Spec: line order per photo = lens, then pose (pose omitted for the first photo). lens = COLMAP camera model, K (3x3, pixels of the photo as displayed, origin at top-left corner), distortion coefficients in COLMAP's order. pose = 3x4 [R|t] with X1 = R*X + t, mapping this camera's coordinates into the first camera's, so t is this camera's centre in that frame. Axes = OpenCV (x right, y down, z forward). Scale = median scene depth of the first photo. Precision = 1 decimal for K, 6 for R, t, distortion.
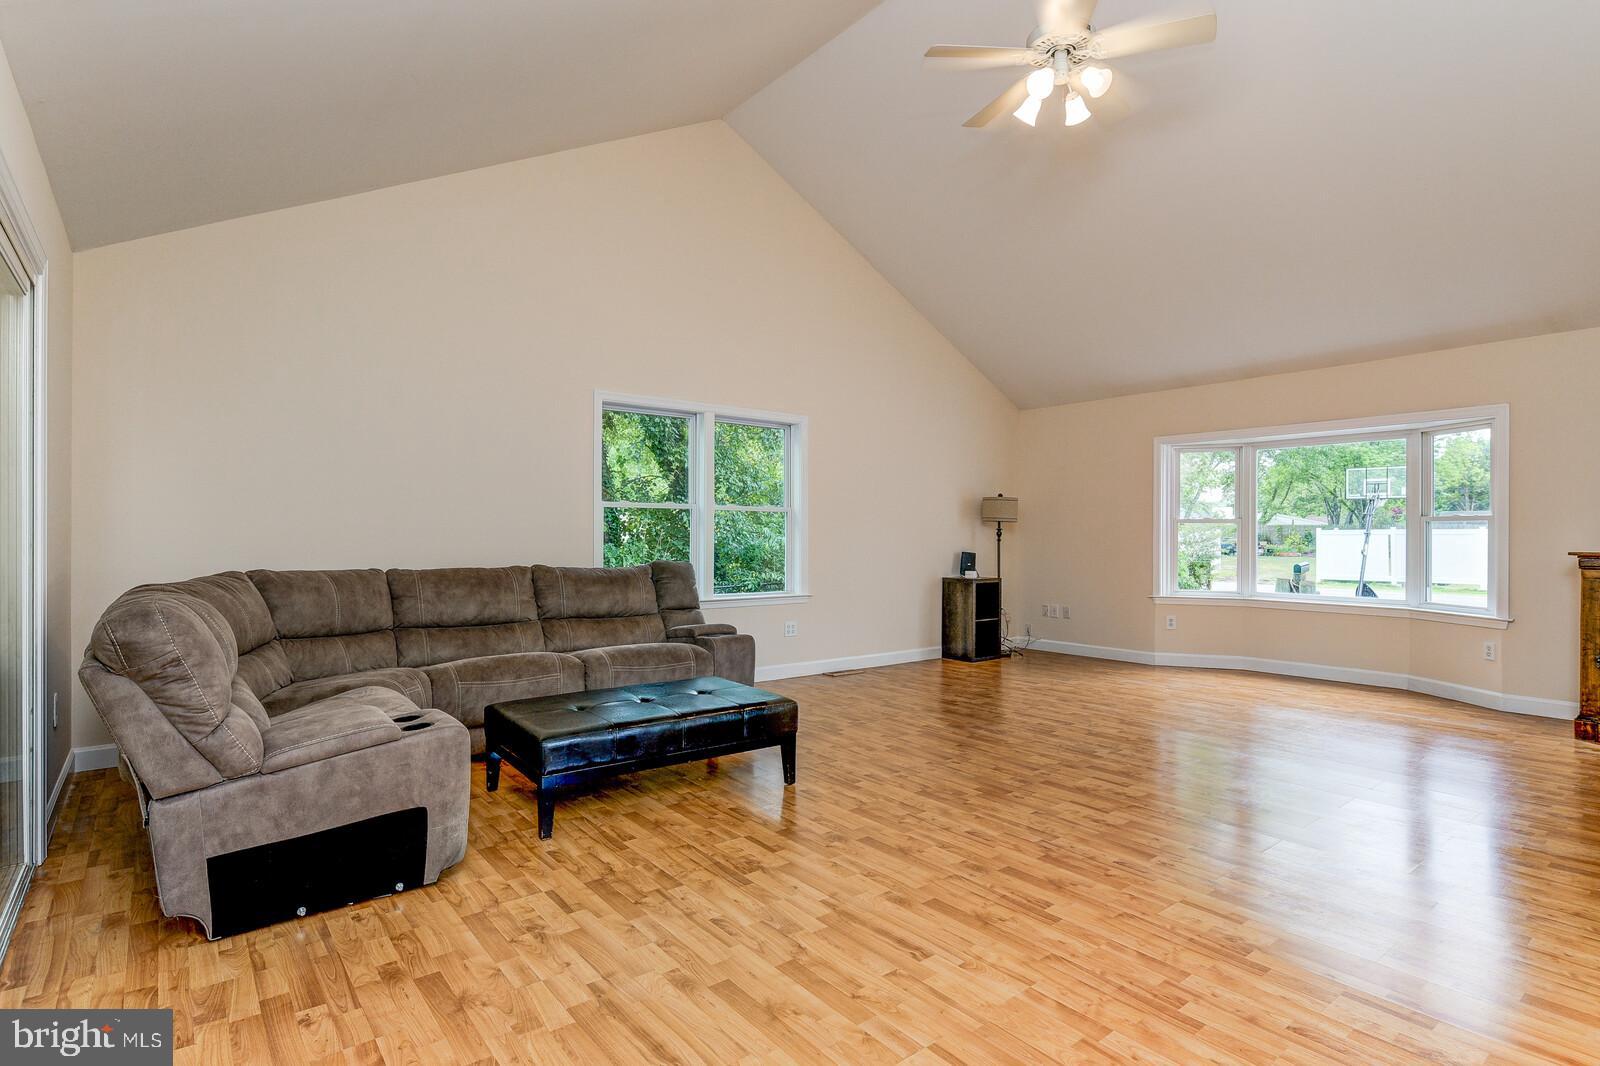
lens RADIAL K [[805.8, 0, 806.4], [0, 805.8, 534.5], [0, 0, 1]] dist [-0.004160, -0.001270]
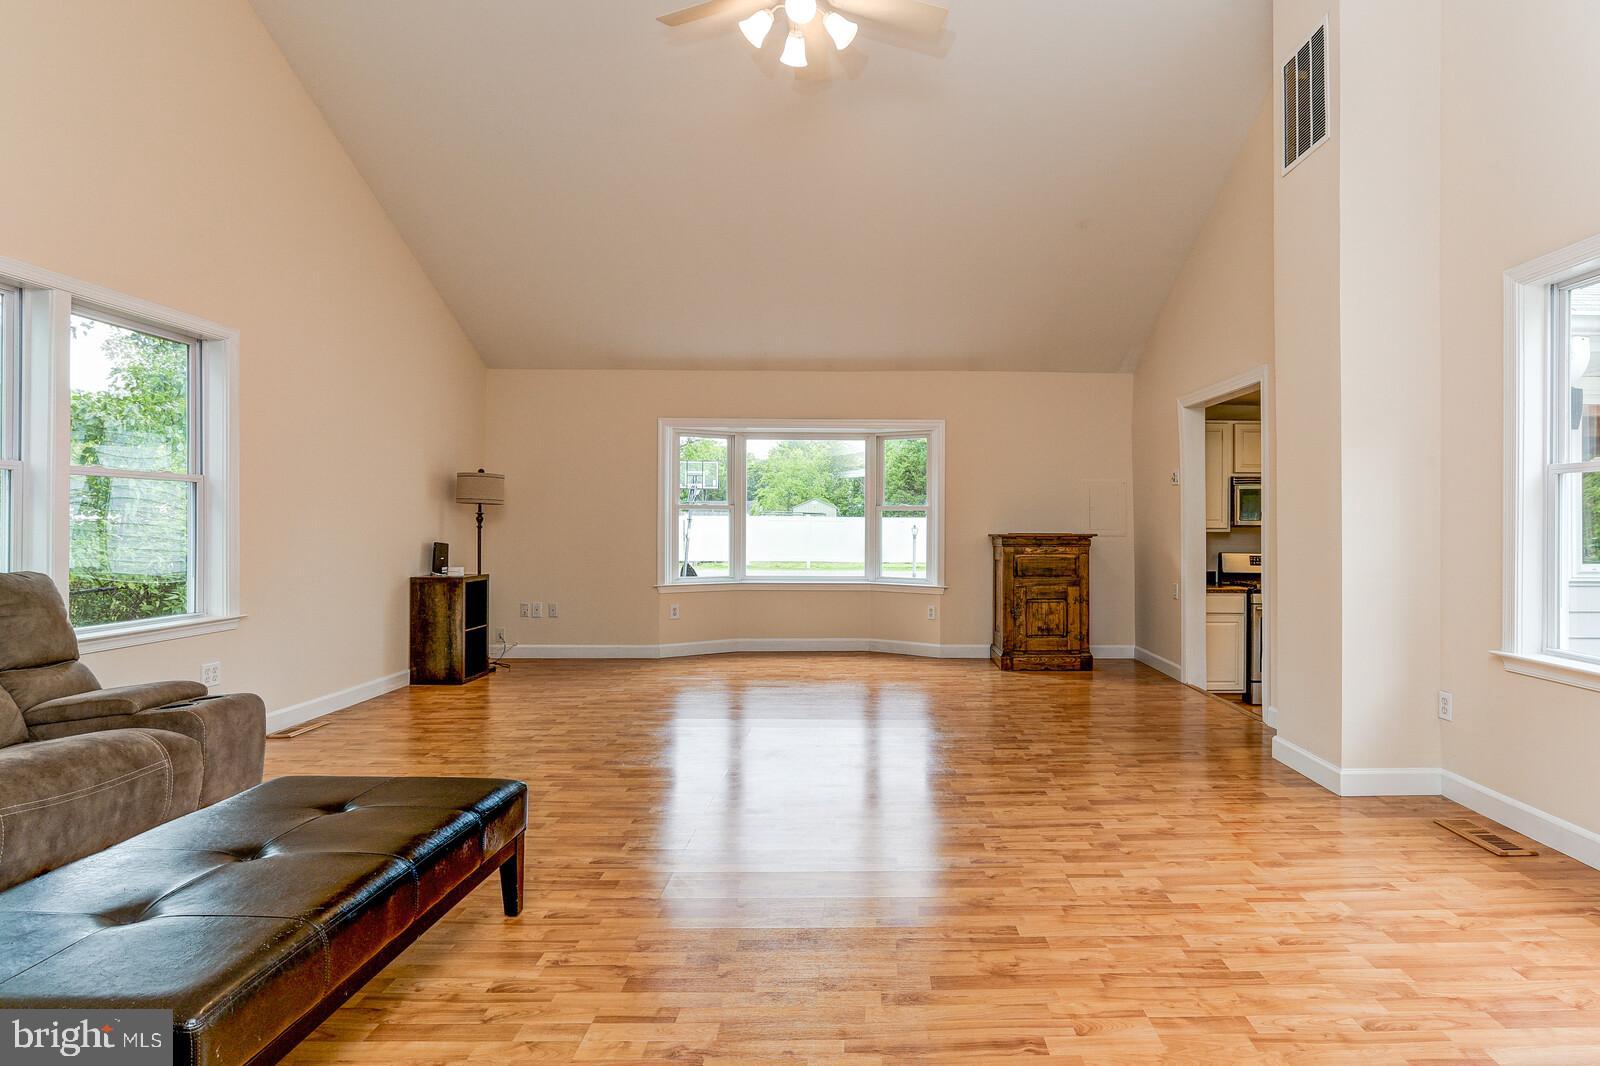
lens RADIAL K [[834.6, 0, 882.9], [0, 834.6, 524.0], [0, 0, 1]] dist [-0.007851, -0.000233]
pose [[0.602750, -0.000986, 0.797929, -0.257329], [-0.003410, 0.999987, 0.003812, -0.000630], [-0.797922, -0.005019, 0.602739, 0.262844]]
